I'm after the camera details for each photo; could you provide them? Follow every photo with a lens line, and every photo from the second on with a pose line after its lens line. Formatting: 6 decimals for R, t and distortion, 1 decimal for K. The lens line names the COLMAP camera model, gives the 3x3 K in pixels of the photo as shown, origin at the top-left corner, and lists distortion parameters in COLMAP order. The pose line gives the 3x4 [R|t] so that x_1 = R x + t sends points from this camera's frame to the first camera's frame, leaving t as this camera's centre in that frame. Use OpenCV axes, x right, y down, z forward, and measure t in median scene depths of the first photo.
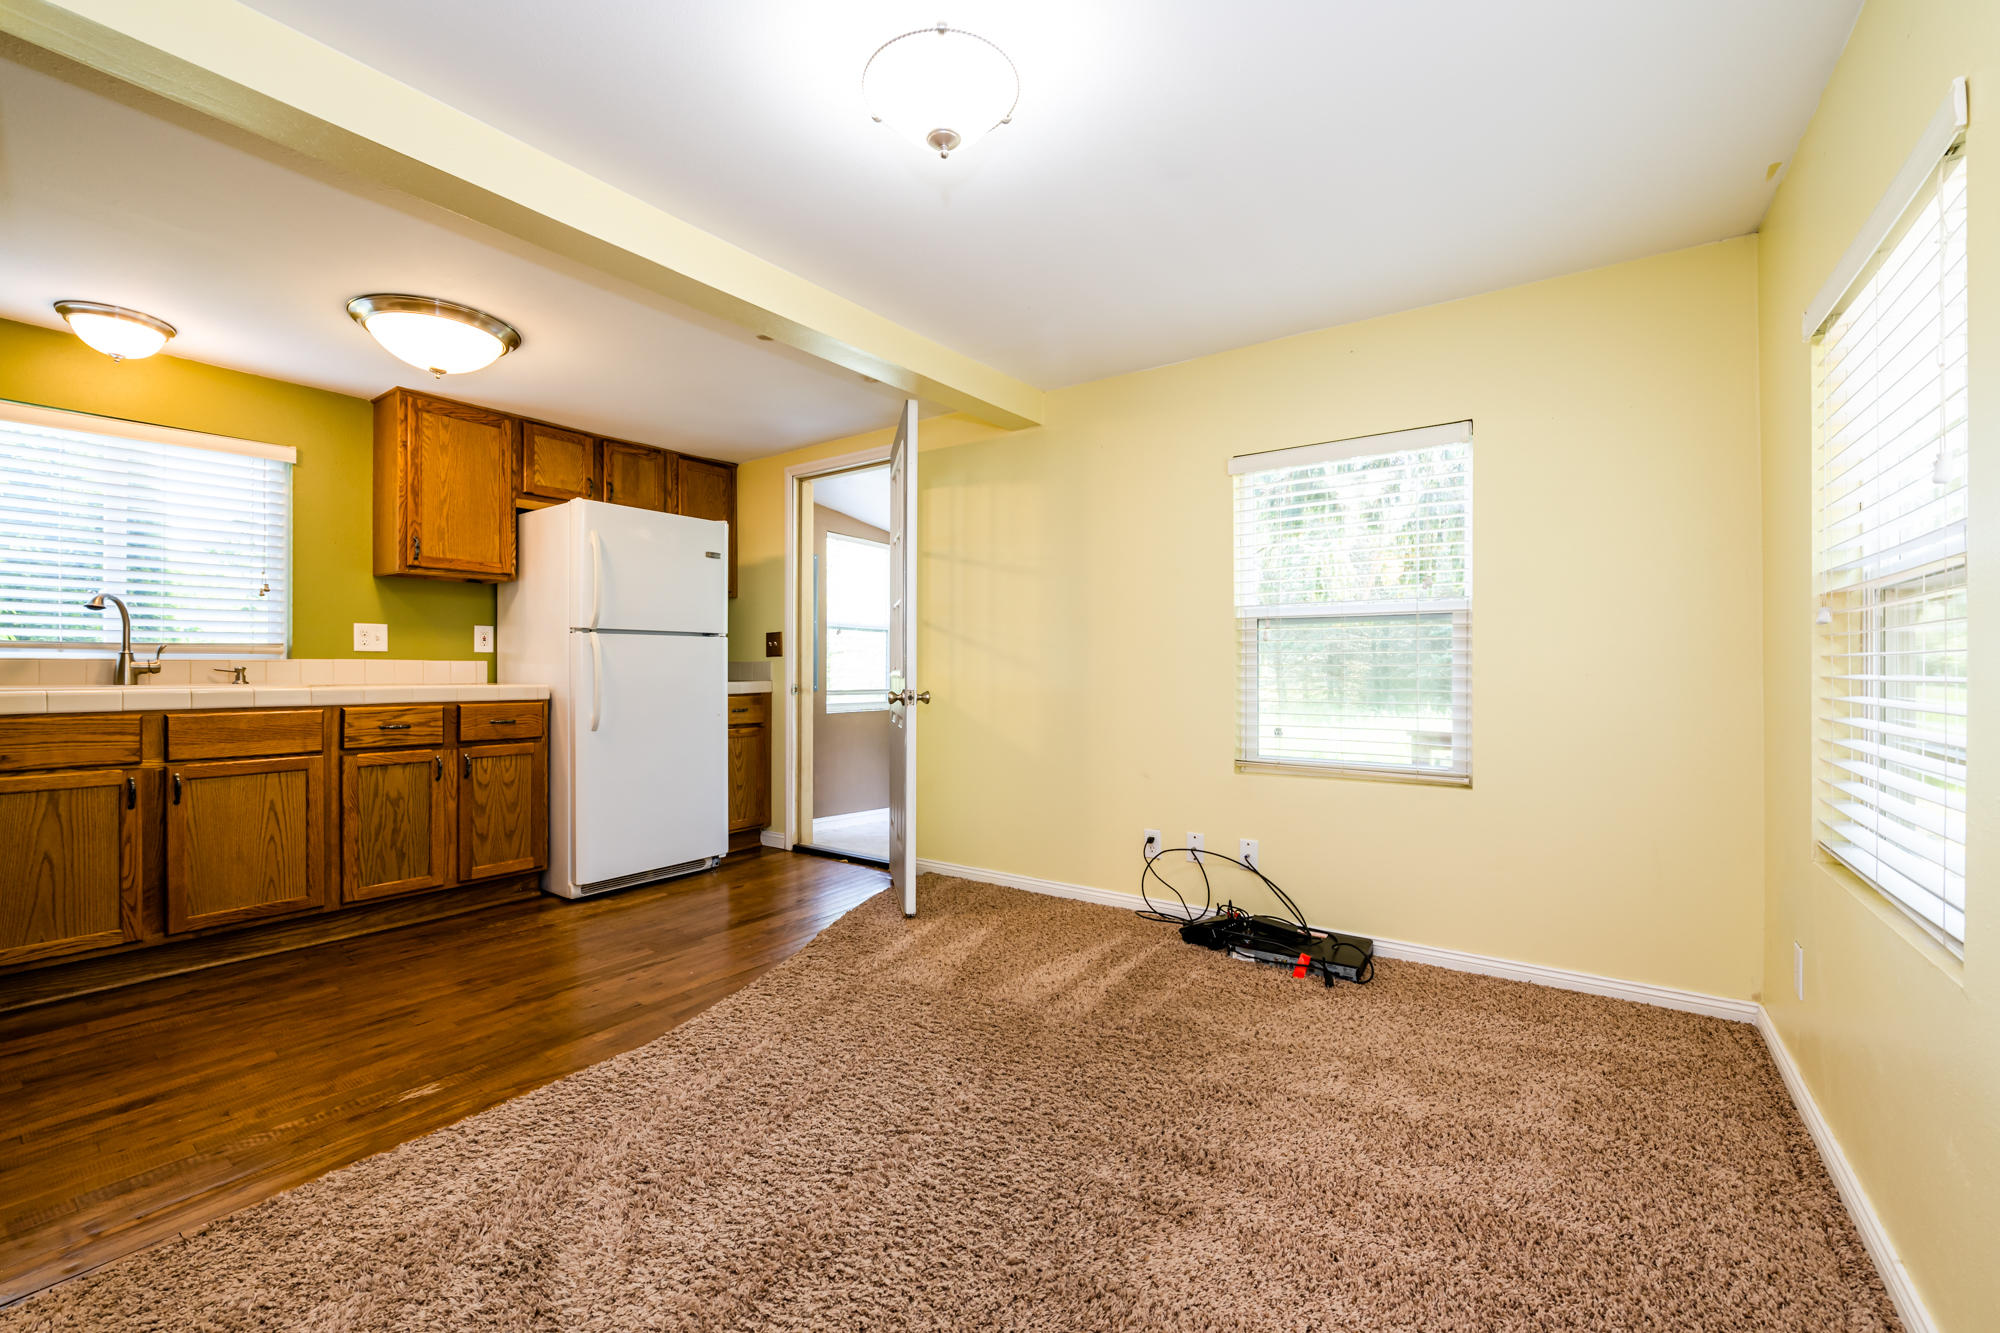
lens RADIAL K [[818.8, 0, 1003.4], [0, 818.8, 660.4], [0, 0, 1]] dist [-0.000457, -0.000062]
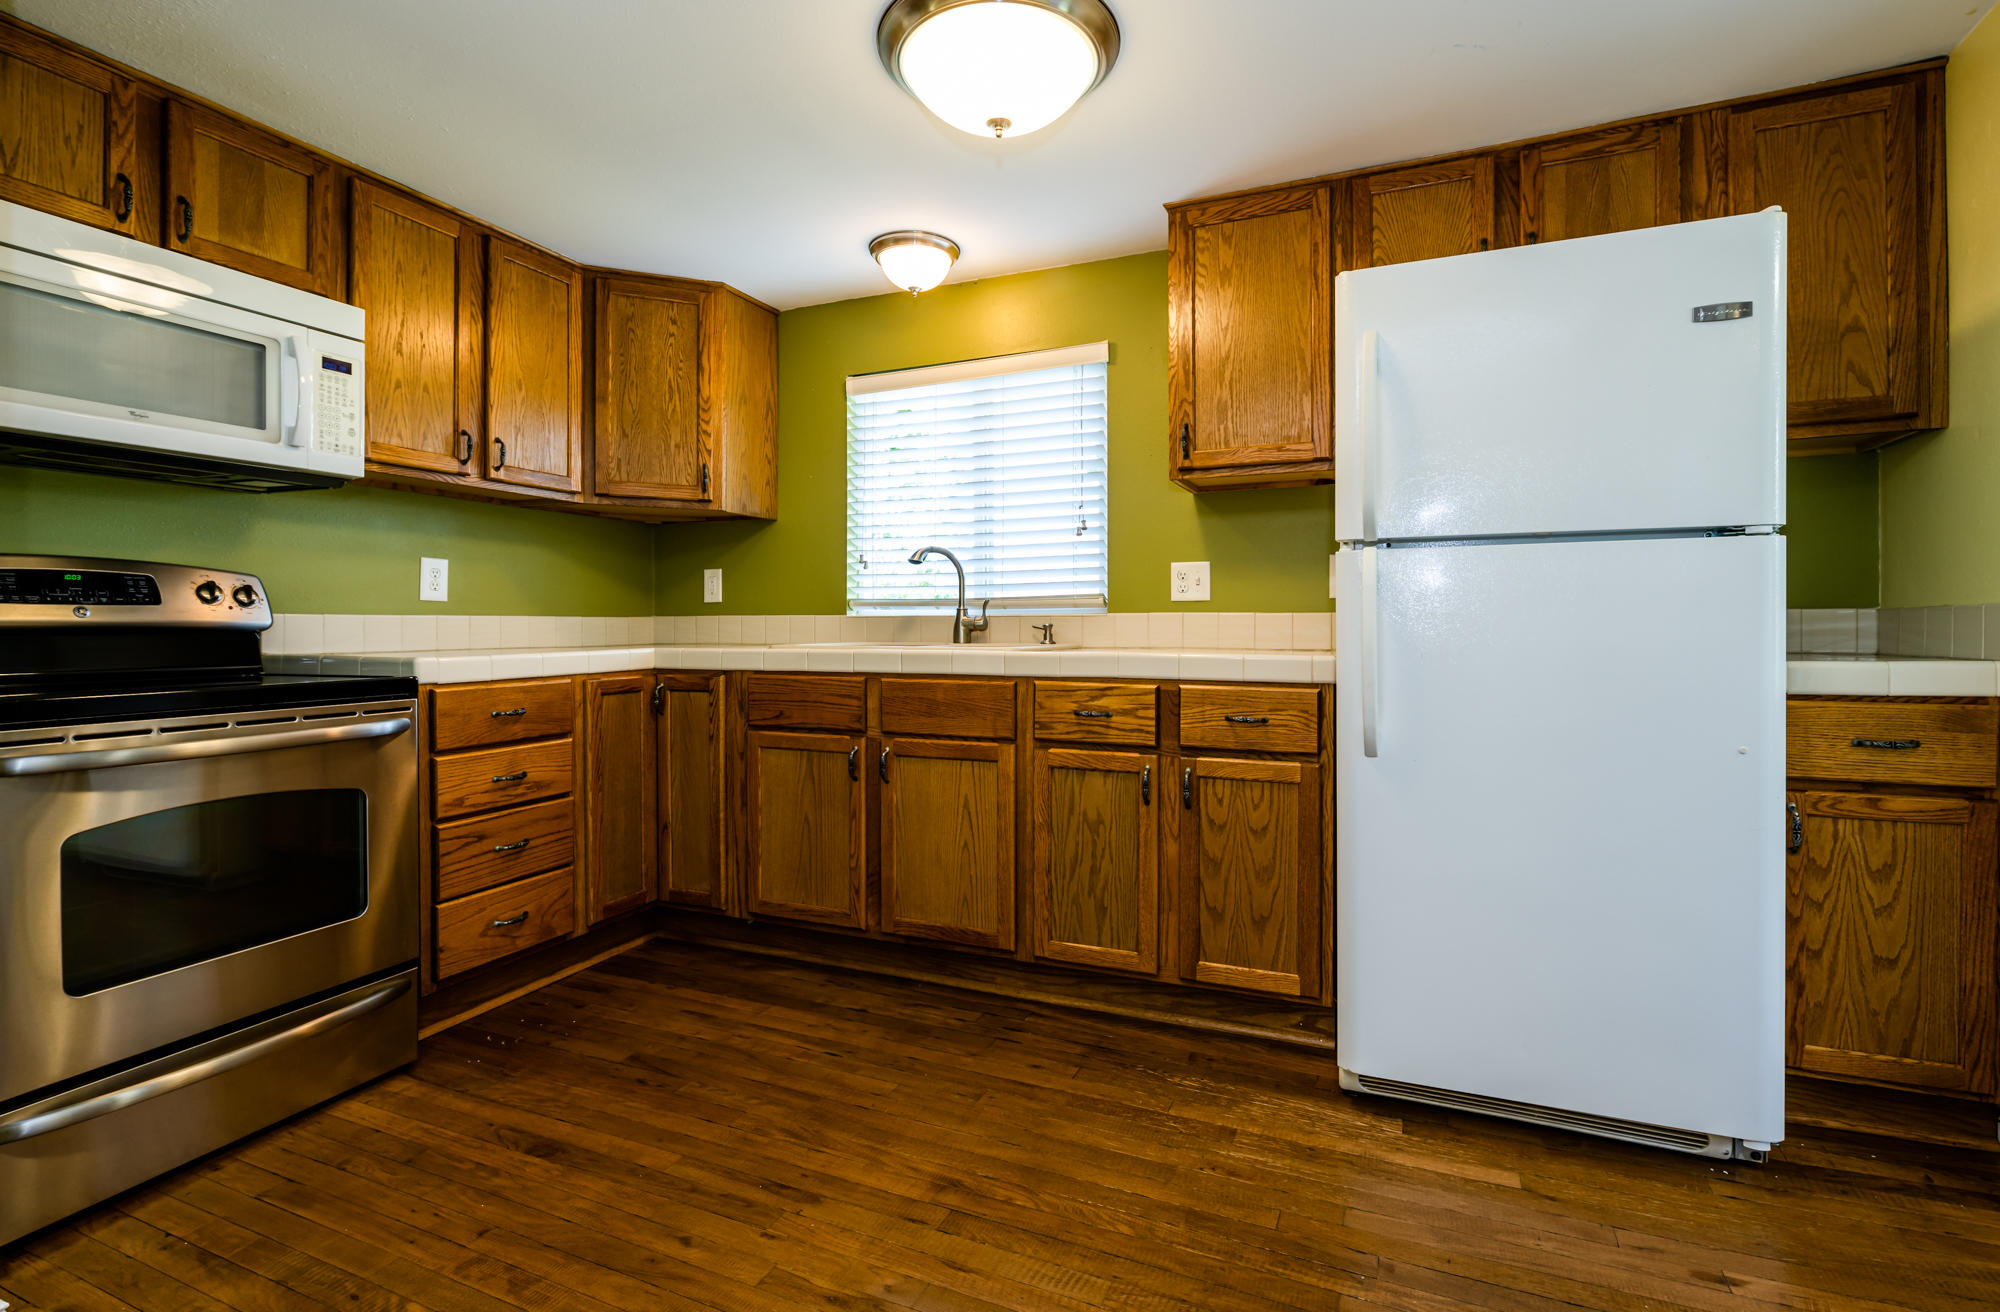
lens RADIAL K [[924.7, 0, 1000.5], [0, 924.7, 635.8], [0, 0, 1]] dist [-0.009593, -0.000353]
pose [[0.215515, 0.008073, -0.976467, -0.031069], [0.010371, 0.999891, 0.010555, 0.009885], [0.976445, -0.012402, 0.215408, 0.760526]]
